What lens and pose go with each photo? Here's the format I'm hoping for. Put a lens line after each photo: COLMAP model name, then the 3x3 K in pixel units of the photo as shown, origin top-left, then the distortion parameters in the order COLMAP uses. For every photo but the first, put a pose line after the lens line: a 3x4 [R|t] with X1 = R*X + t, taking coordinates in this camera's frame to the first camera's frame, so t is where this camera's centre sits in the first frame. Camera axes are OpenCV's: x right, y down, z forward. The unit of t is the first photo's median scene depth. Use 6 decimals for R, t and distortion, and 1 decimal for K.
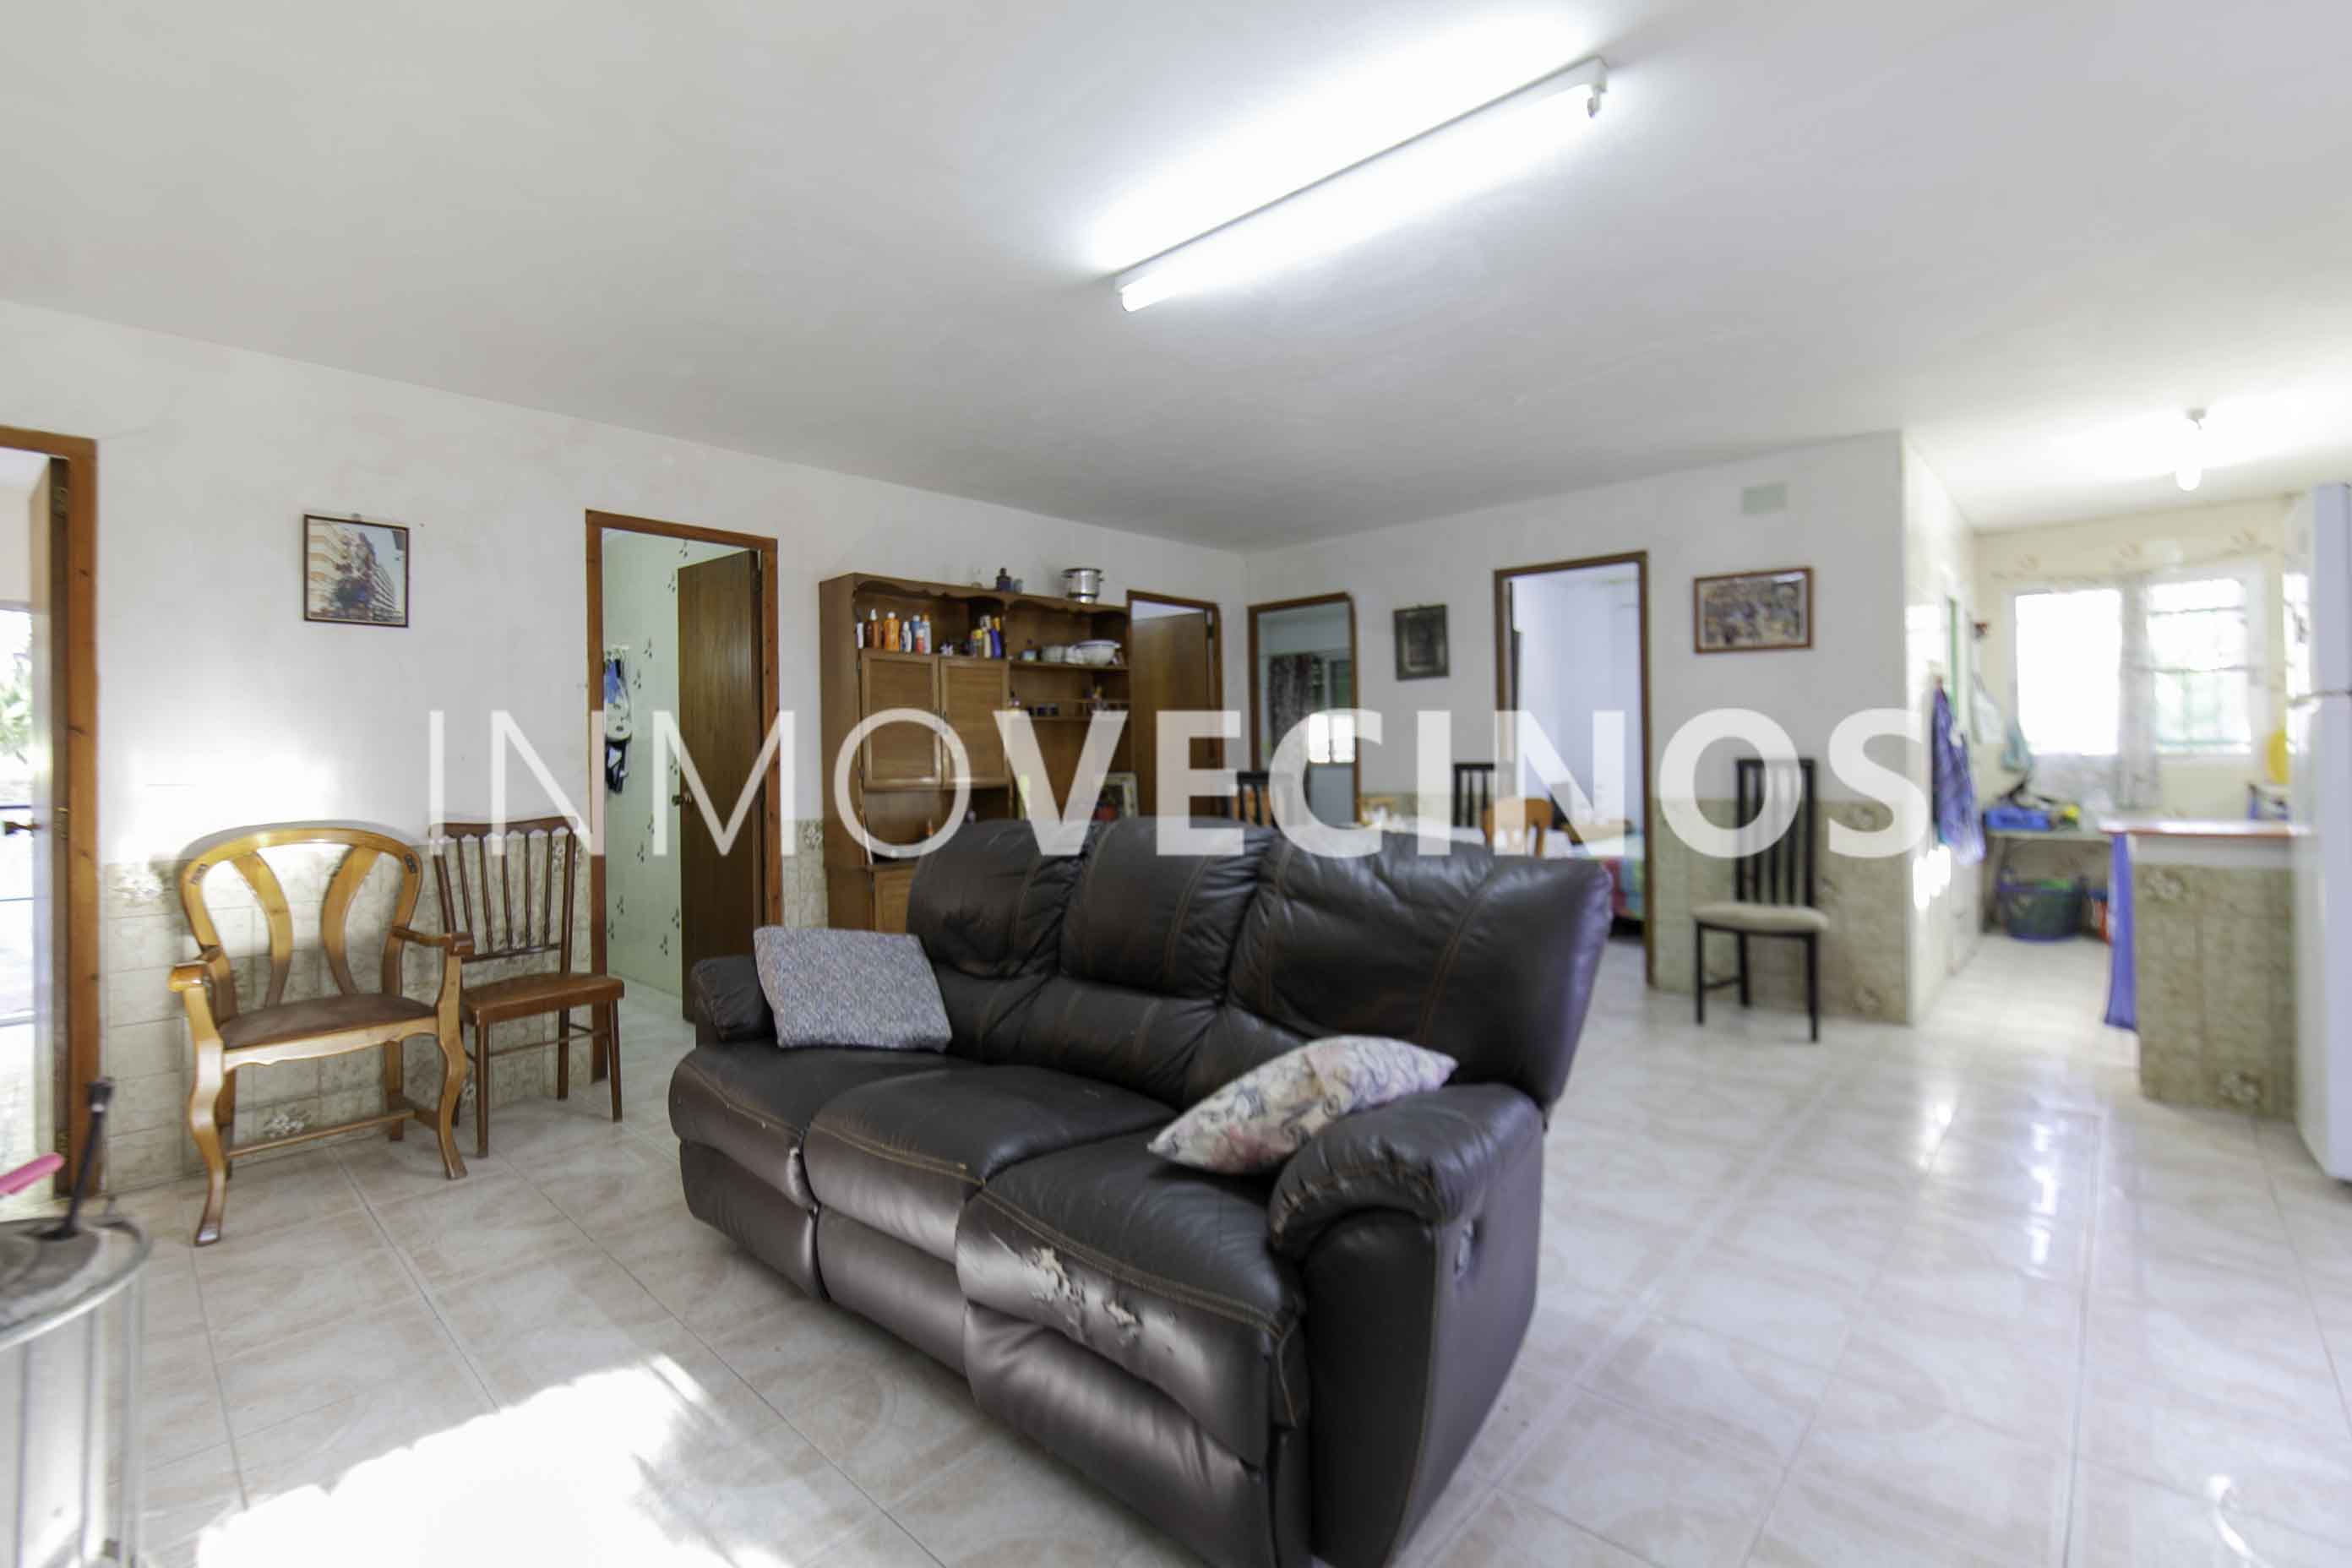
lens RADIAL K [[1005.5, 0, 1177.9], [0, 1005.5, 736.2], [0, 0, 1]] dist [-0.000969, -0.000578]
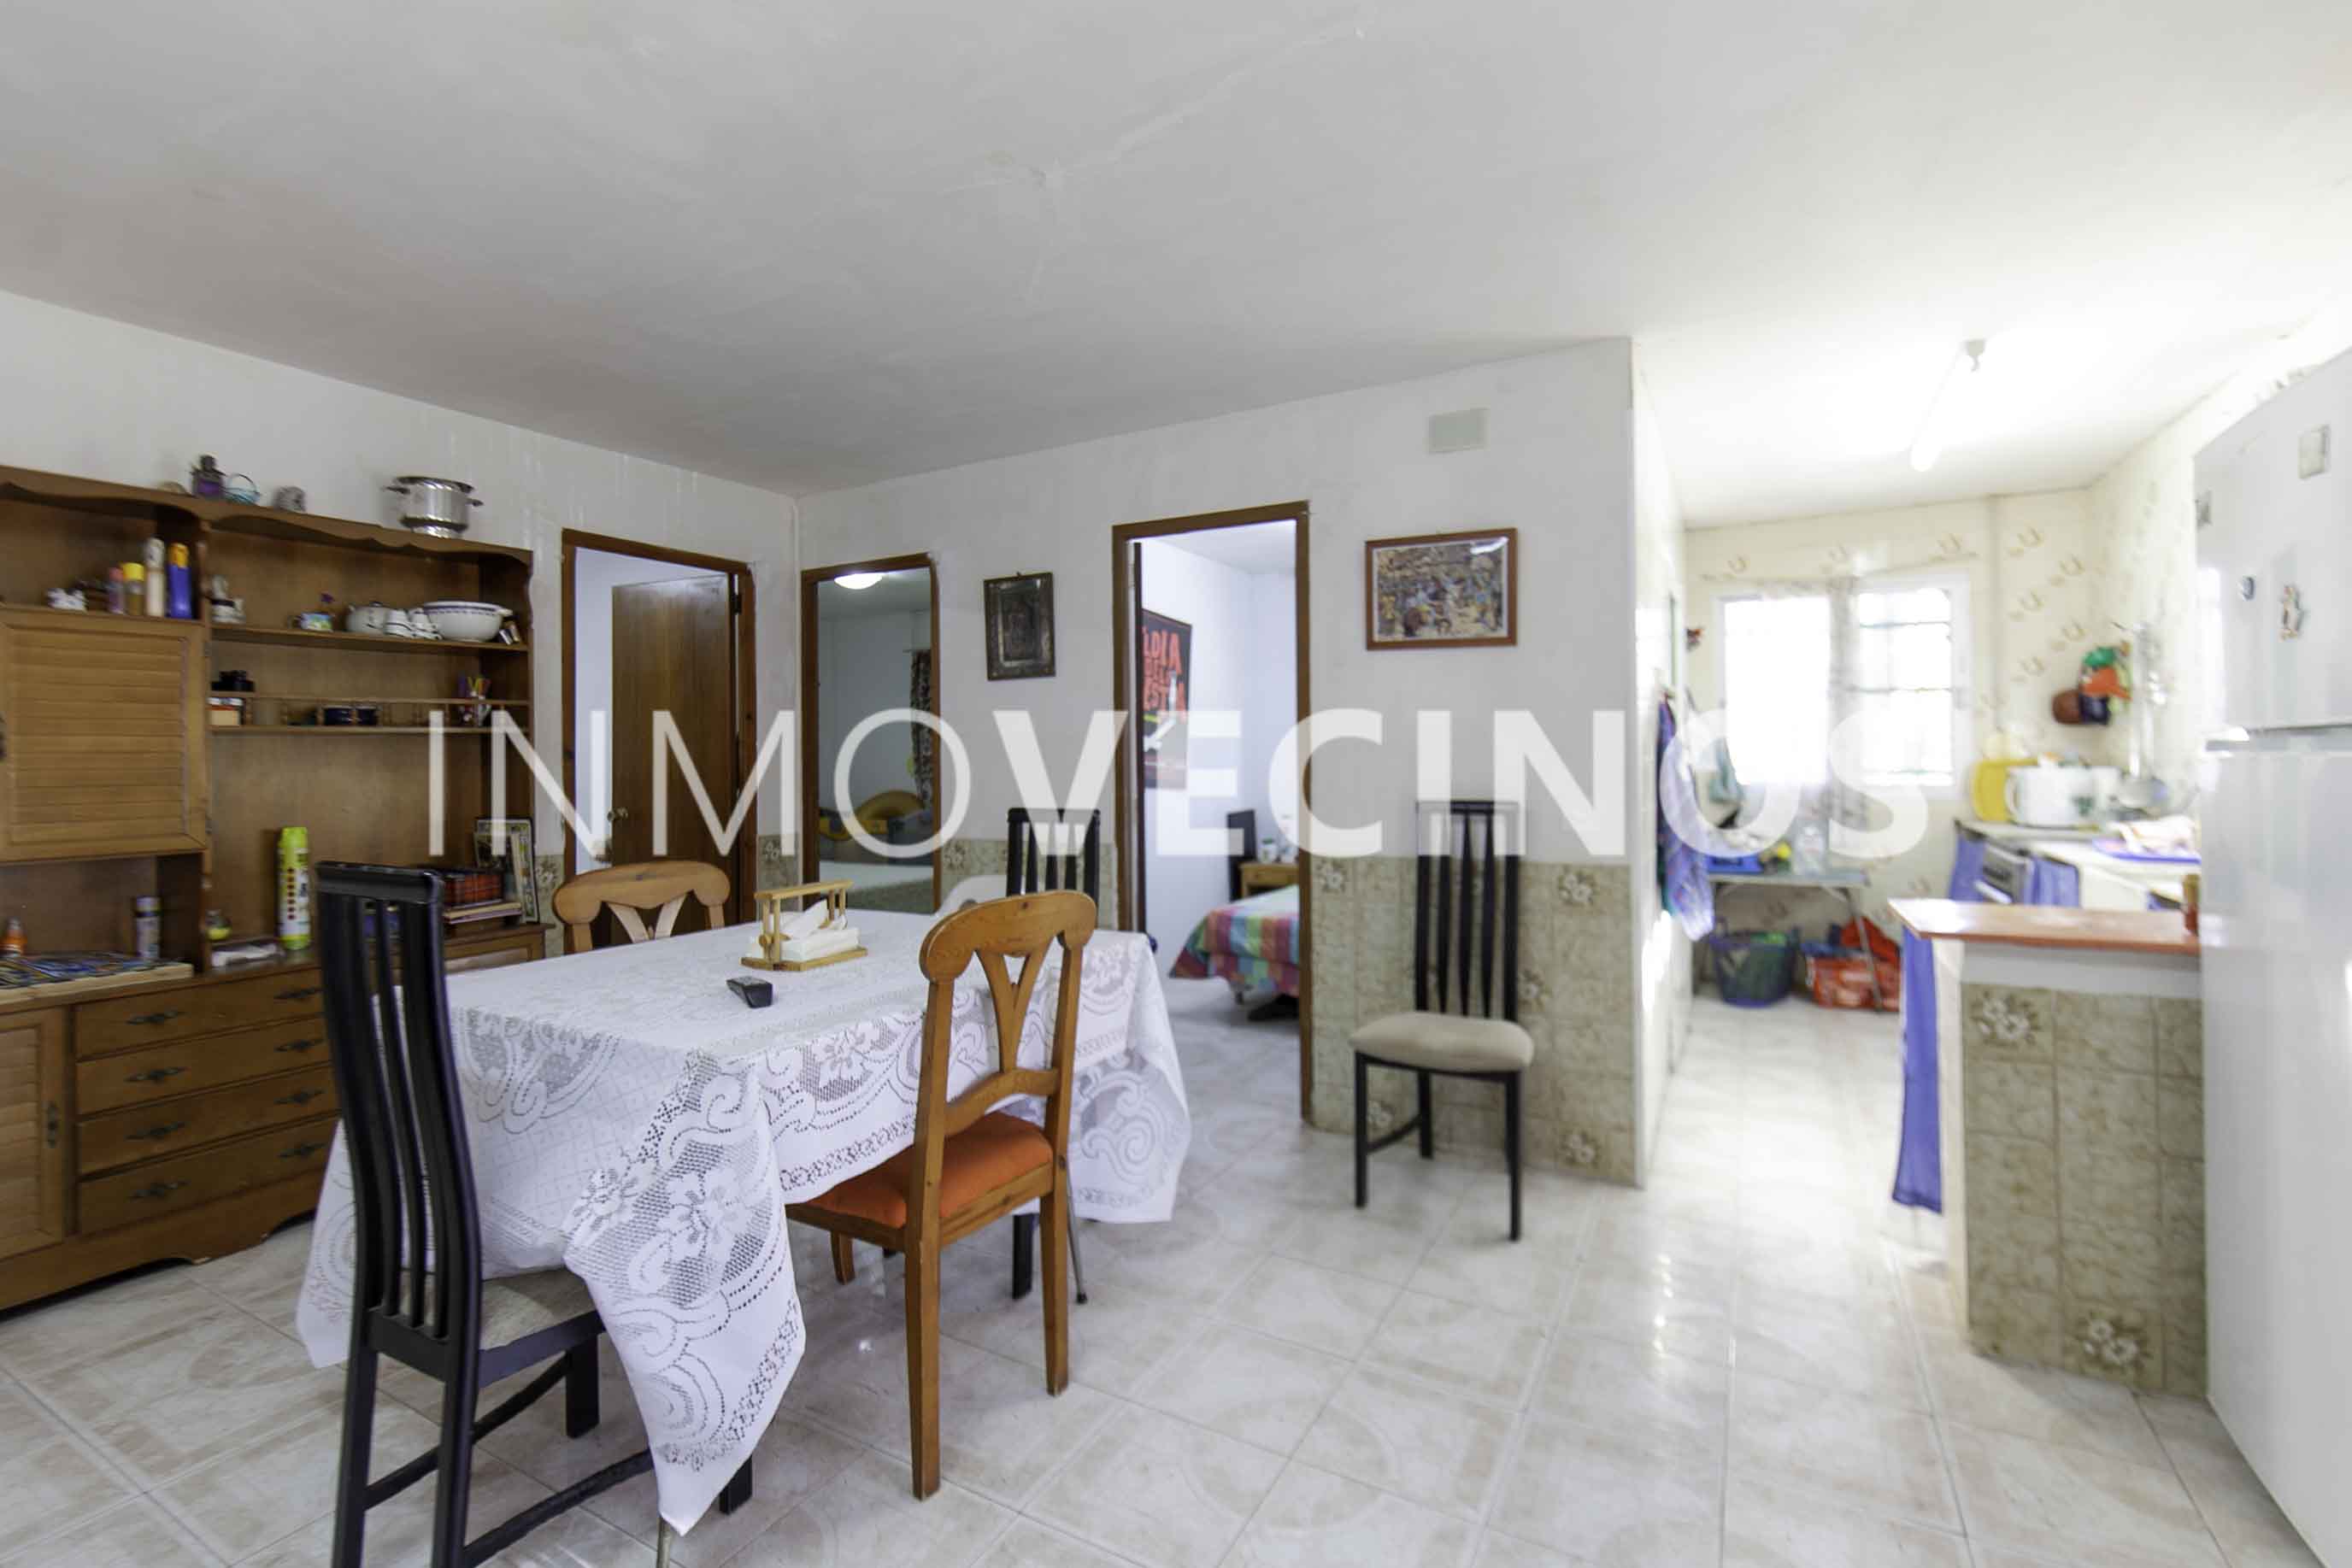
lens RADIAL K [[1005.4, 0, 1177.9], [0, 1005.4, 736.2], [0, 0, 1]] dist [-0.000969, -0.000578]
pose [[0.971529, 0.011171, 0.236659, 0.223899], [-0.009606, 0.999924, -0.007765, -0.015223], [-0.236728, 0.005271, 0.971562, 0.354751]]
